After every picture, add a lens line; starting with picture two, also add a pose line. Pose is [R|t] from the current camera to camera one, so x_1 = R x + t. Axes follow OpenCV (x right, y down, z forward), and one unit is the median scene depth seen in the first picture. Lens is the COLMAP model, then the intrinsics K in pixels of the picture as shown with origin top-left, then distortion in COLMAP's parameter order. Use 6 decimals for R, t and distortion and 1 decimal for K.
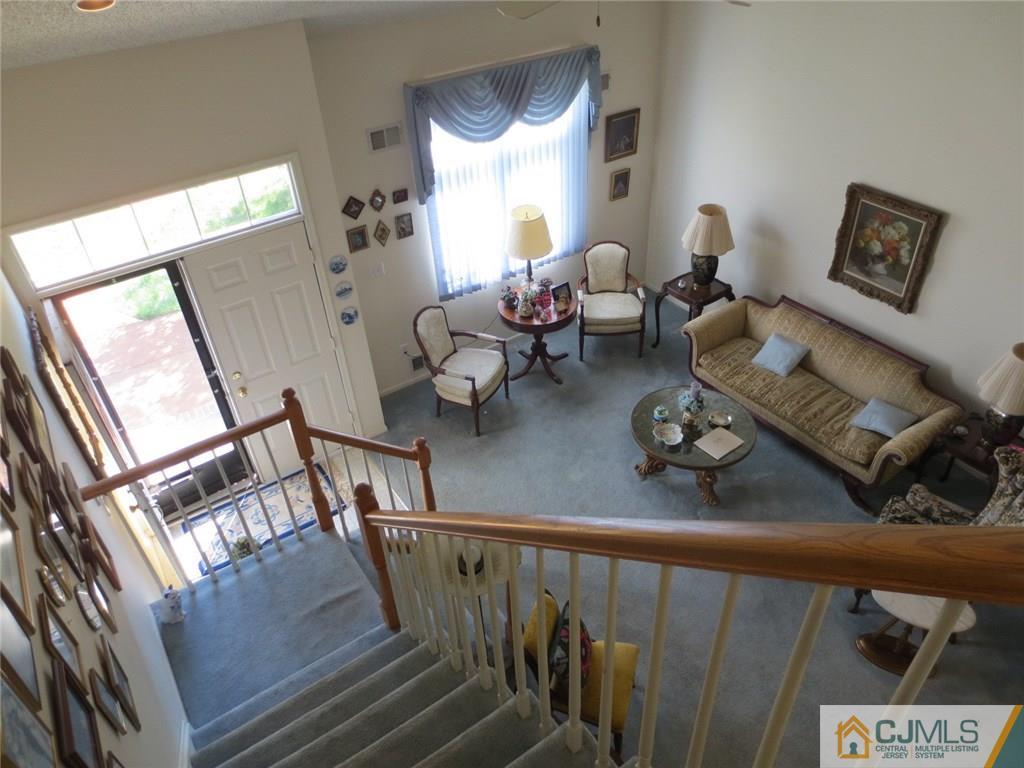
lens RADIAL K [[726.2, 0, 509.2], [0, 726.2, 381.4], [0, 0, 1]] dist [-0.040915, 0.016011]
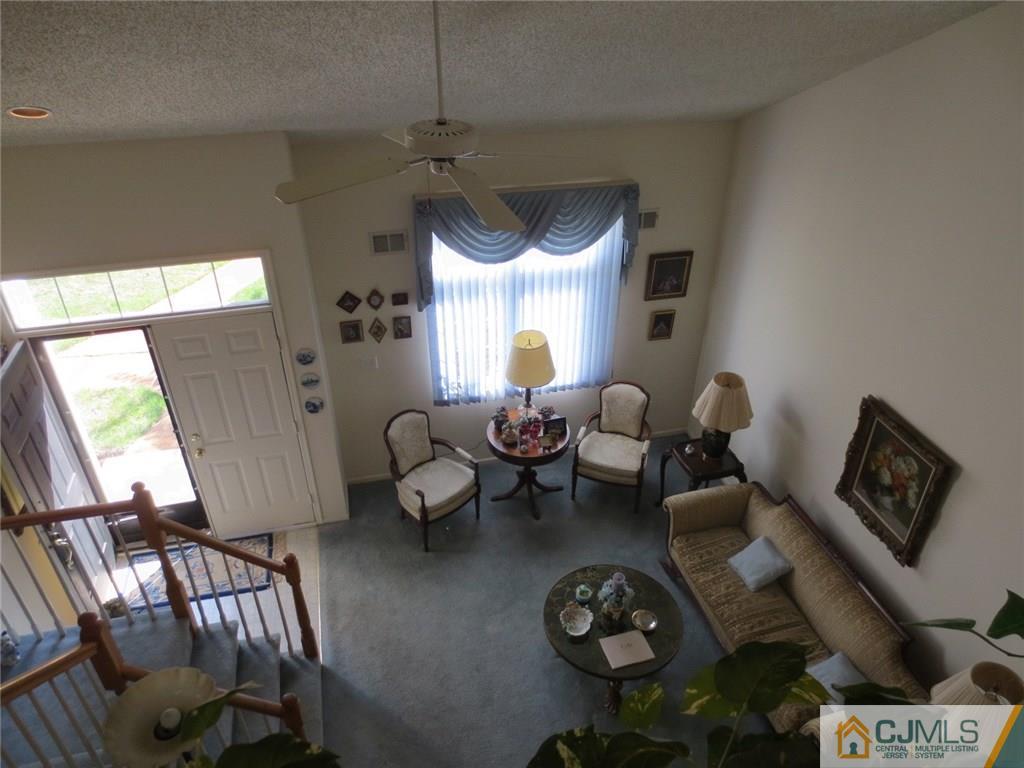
lens RADIAL K [[726.2, 0, 512.5], [0, 726.2, 385.9], [0, 0, 1]] dist [-0.040915, 0.016011]
pose [[0.937955, 0.233086, -0.256732, 0.278995], [-0.248216, 0.968308, -0.027717, -0.149579], [0.242135, 0.089722, 0.966085, 0.079289]]
